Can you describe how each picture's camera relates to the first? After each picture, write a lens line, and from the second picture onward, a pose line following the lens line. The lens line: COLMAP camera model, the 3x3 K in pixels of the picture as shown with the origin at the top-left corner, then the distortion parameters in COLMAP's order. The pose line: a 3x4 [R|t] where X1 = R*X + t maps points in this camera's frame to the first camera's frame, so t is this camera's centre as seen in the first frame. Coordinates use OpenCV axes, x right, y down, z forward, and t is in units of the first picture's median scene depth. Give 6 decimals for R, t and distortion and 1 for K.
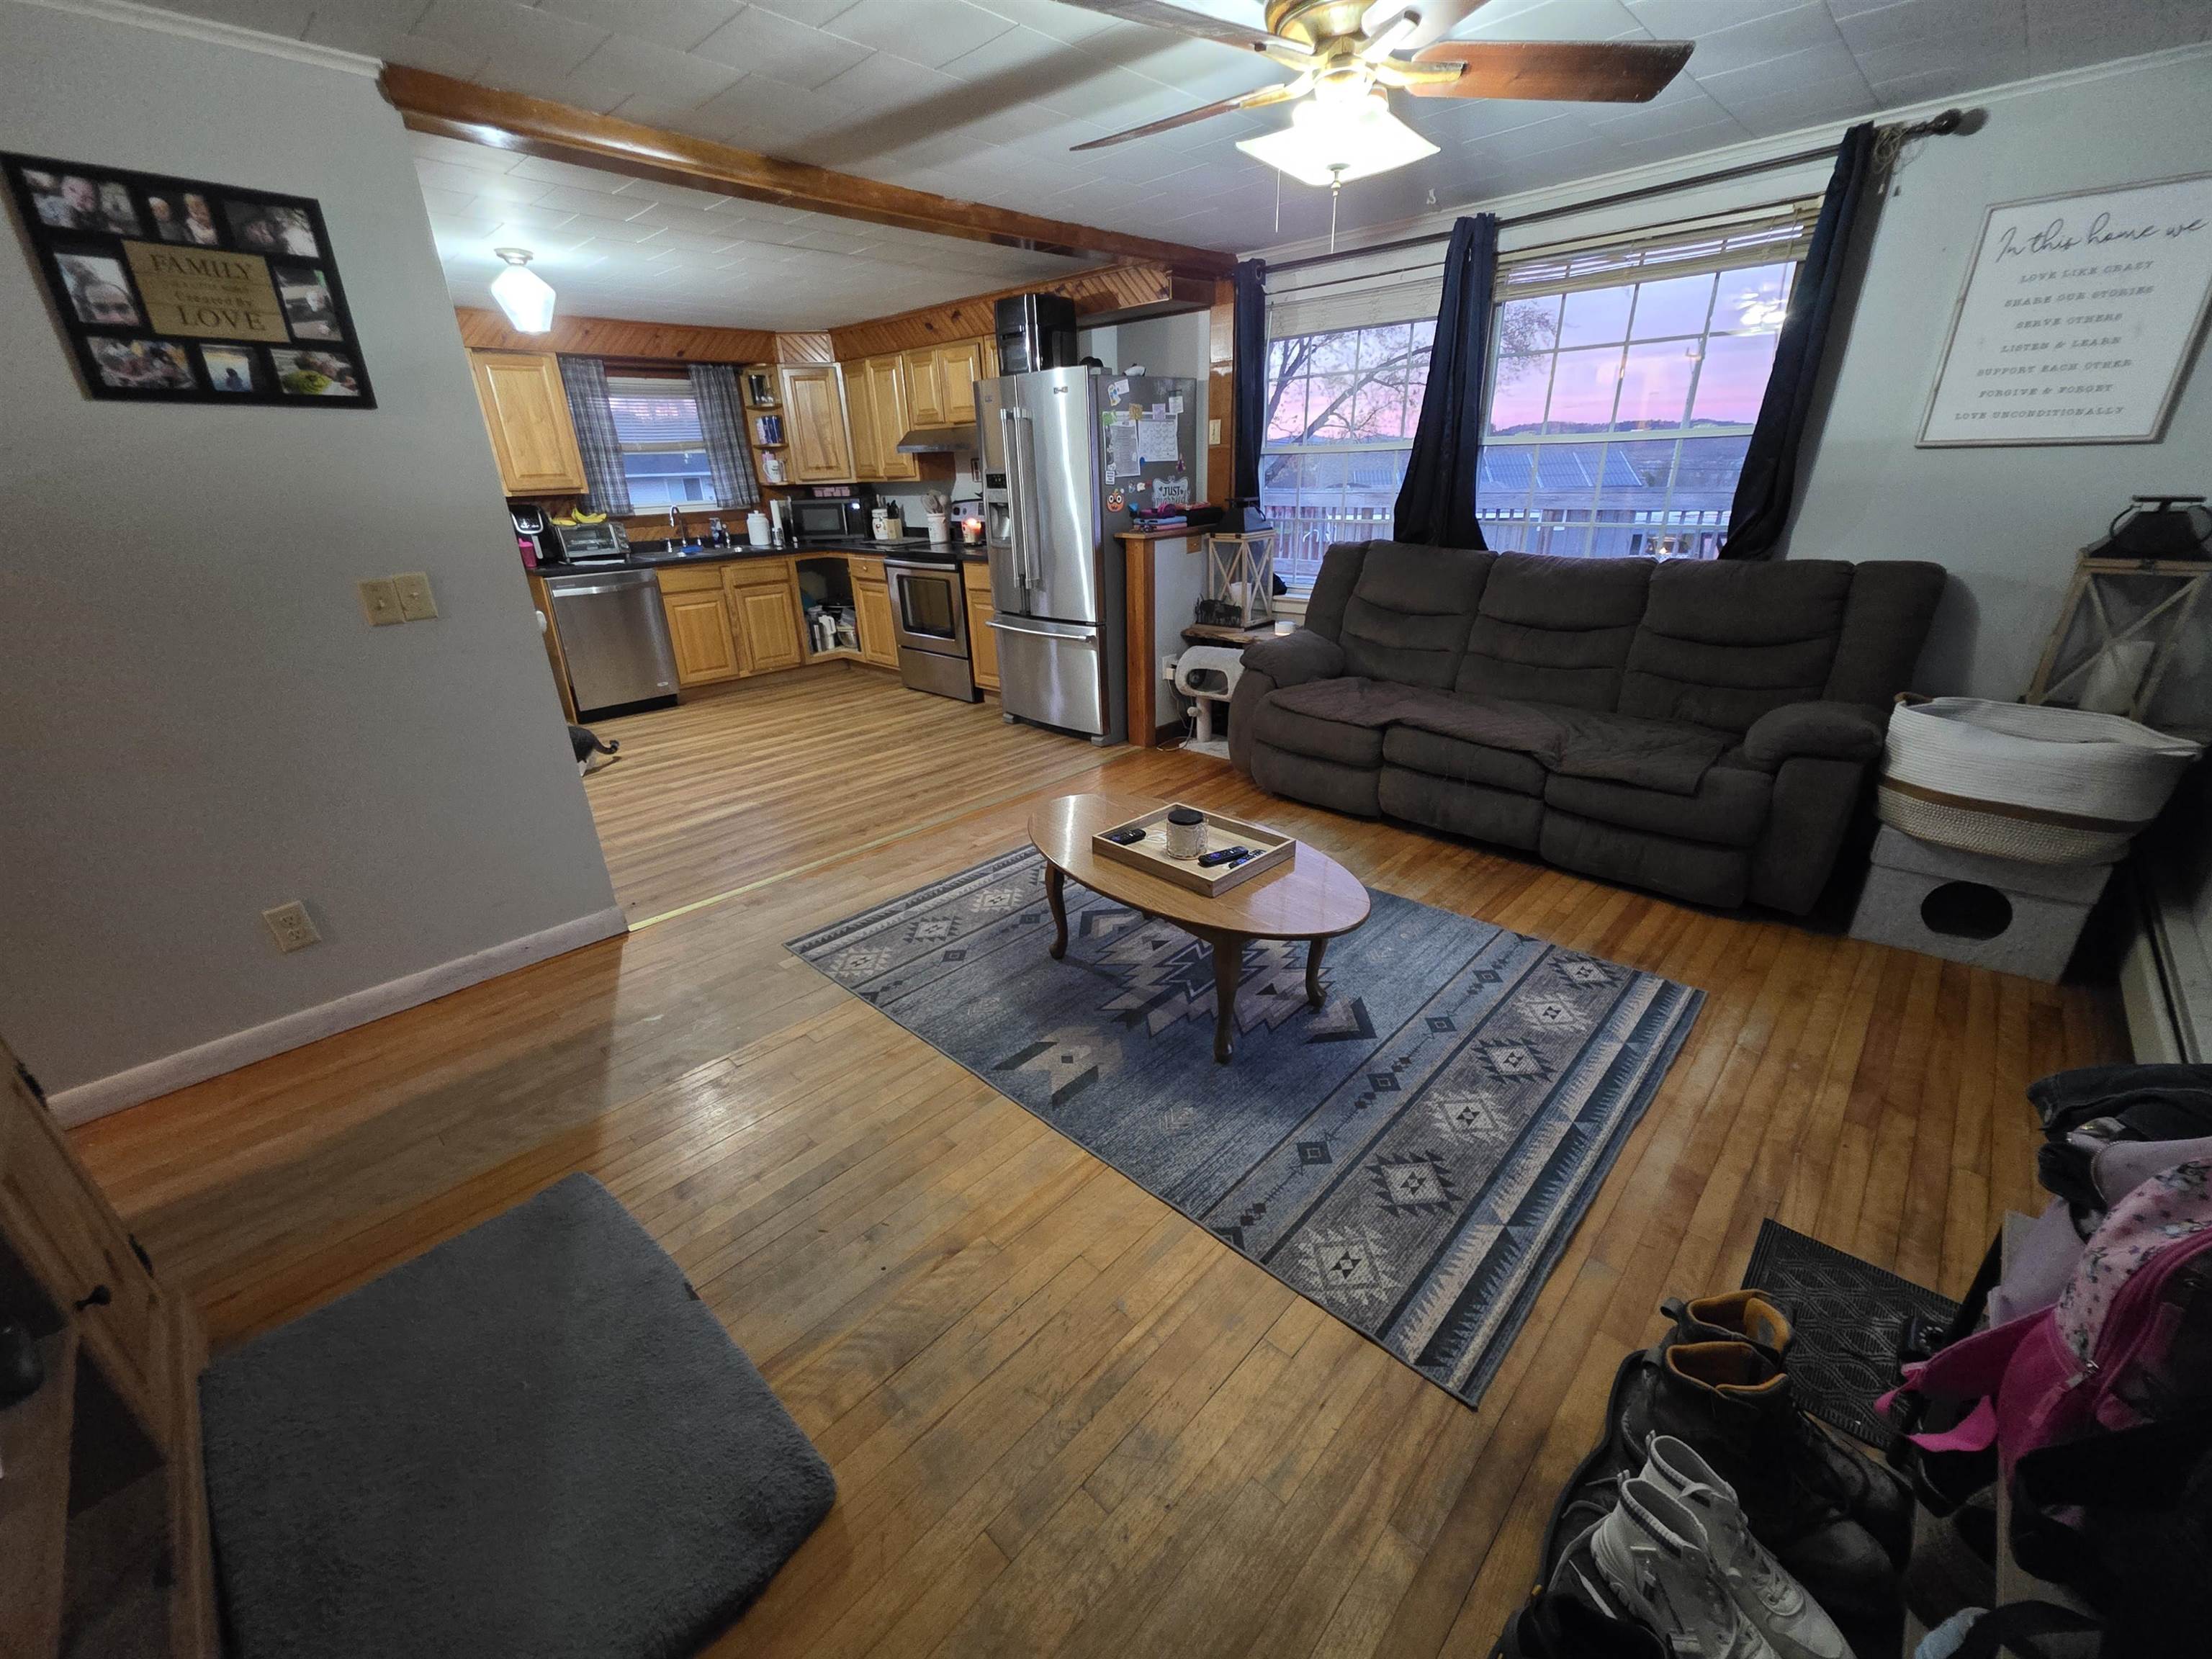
lens RADIAL K [[886.0, 0, 1100.1], [0, 886.0, 829.5], [0, 0, 1]] dist [0.005077, -0.001172]
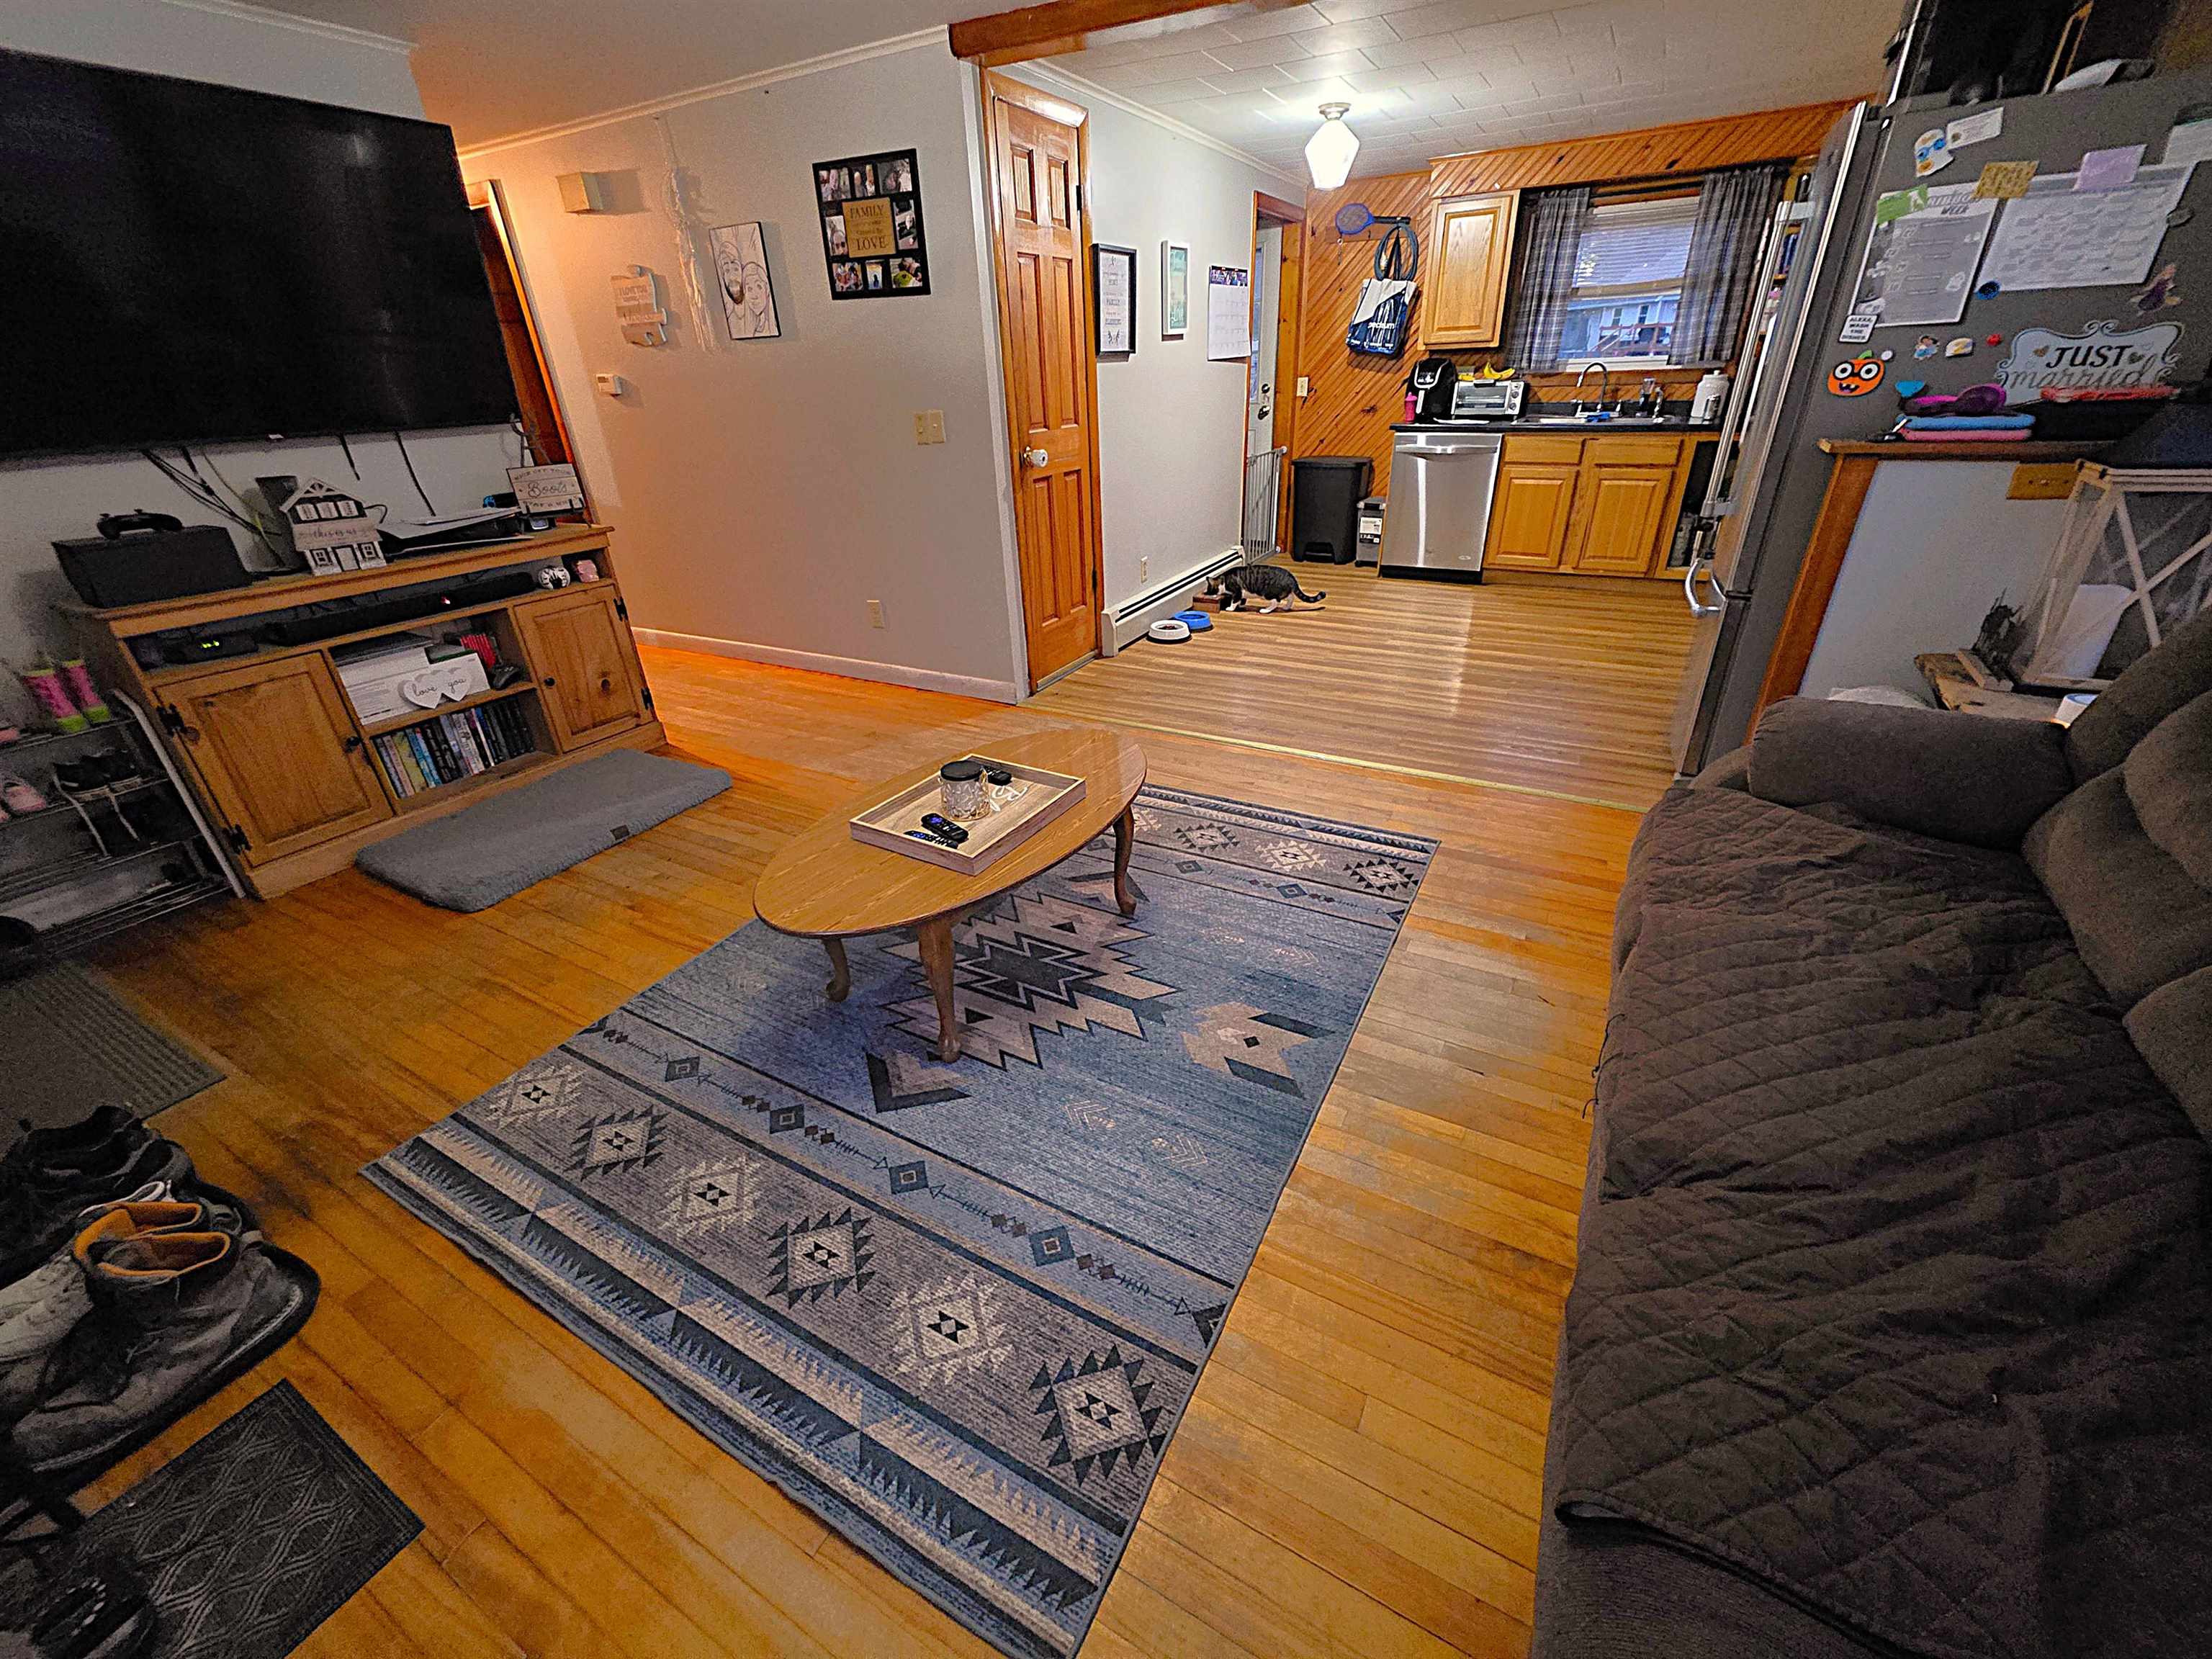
lens RADIAL K [[886.0, 0, 1099.1], [0, 886.0, 828.9], [0, 0, 1]] dist [0.005077, -0.001172]
pose [[0.249997, 0.470221, -0.846401, 0.395753], [-0.342599, 0.860565, 0.376899, -0.149995], [0.905609, 0.195753, 0.376236, 0.363994]]
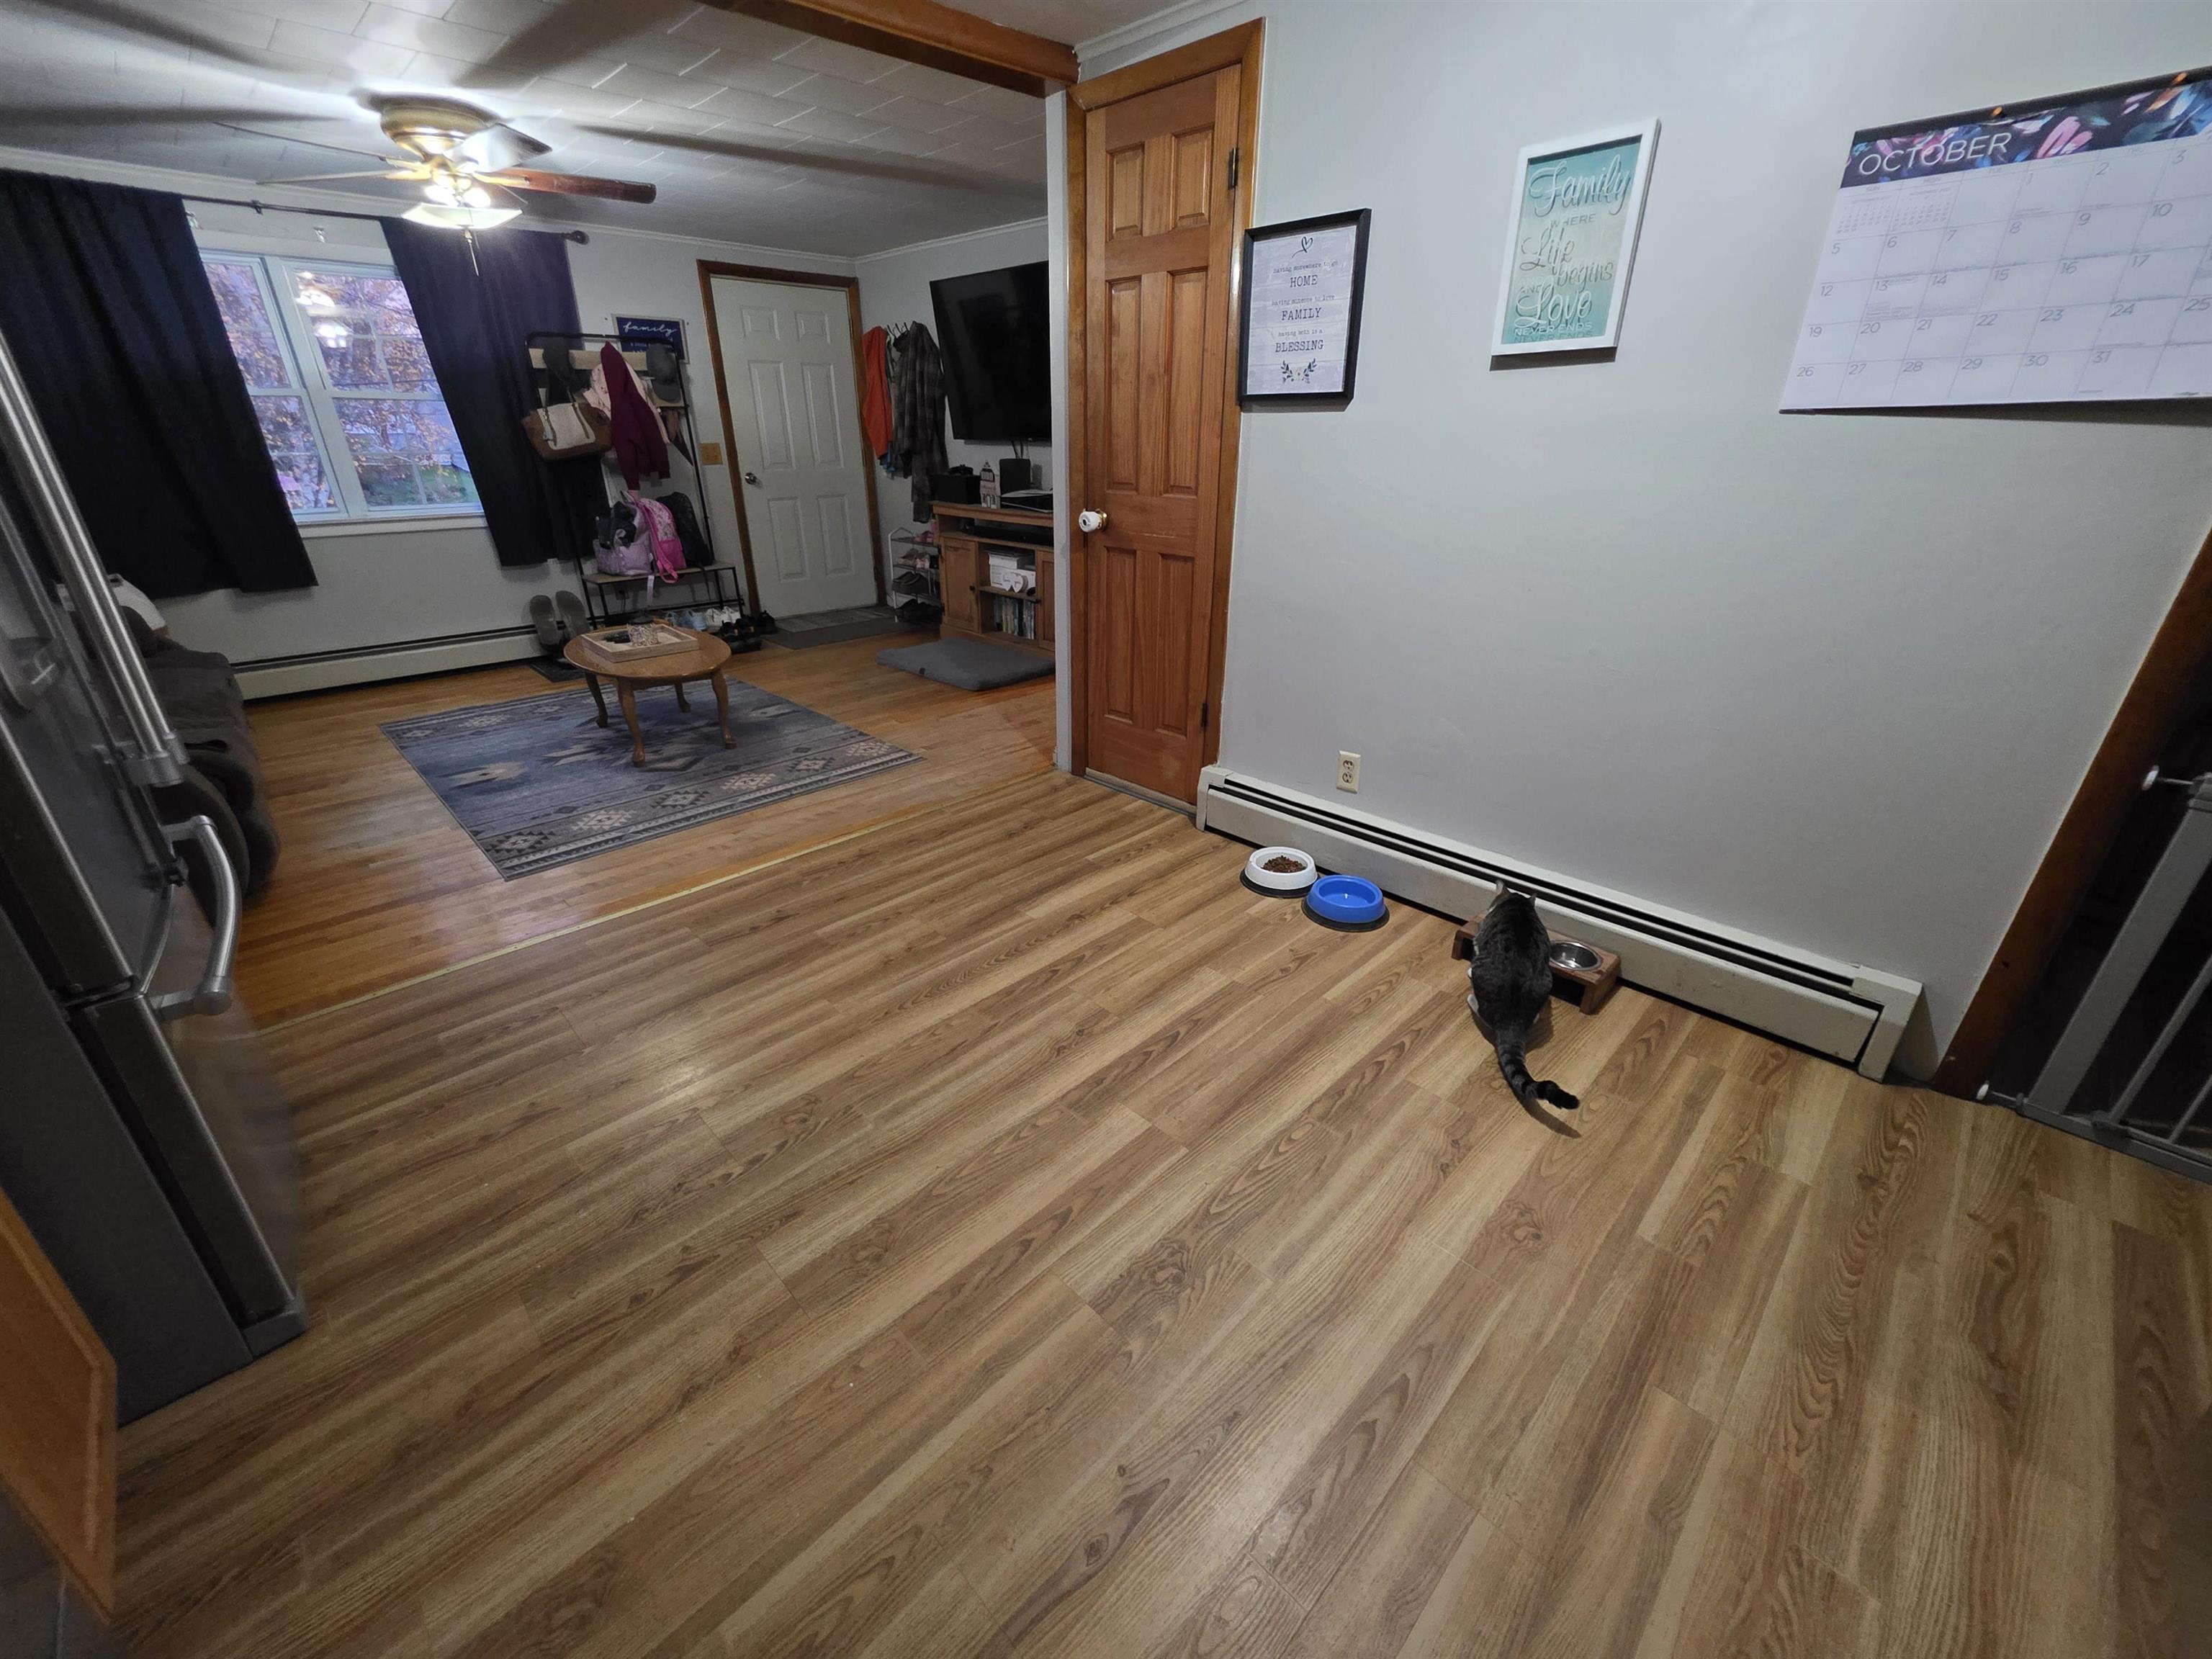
lens RADIAL K [[886.0, 0, 1090.0], [0, 886.0, 829.4], [0, 0, 1]] dist [0.005077, -0.001172]
pose [[-0.998987, 0.014714, 0.042522, -0.355530], [0.041109, 0.682666, 0.729573, -0.408936], [-0.018293, 0.730582, -0.682580, 1.069141]]
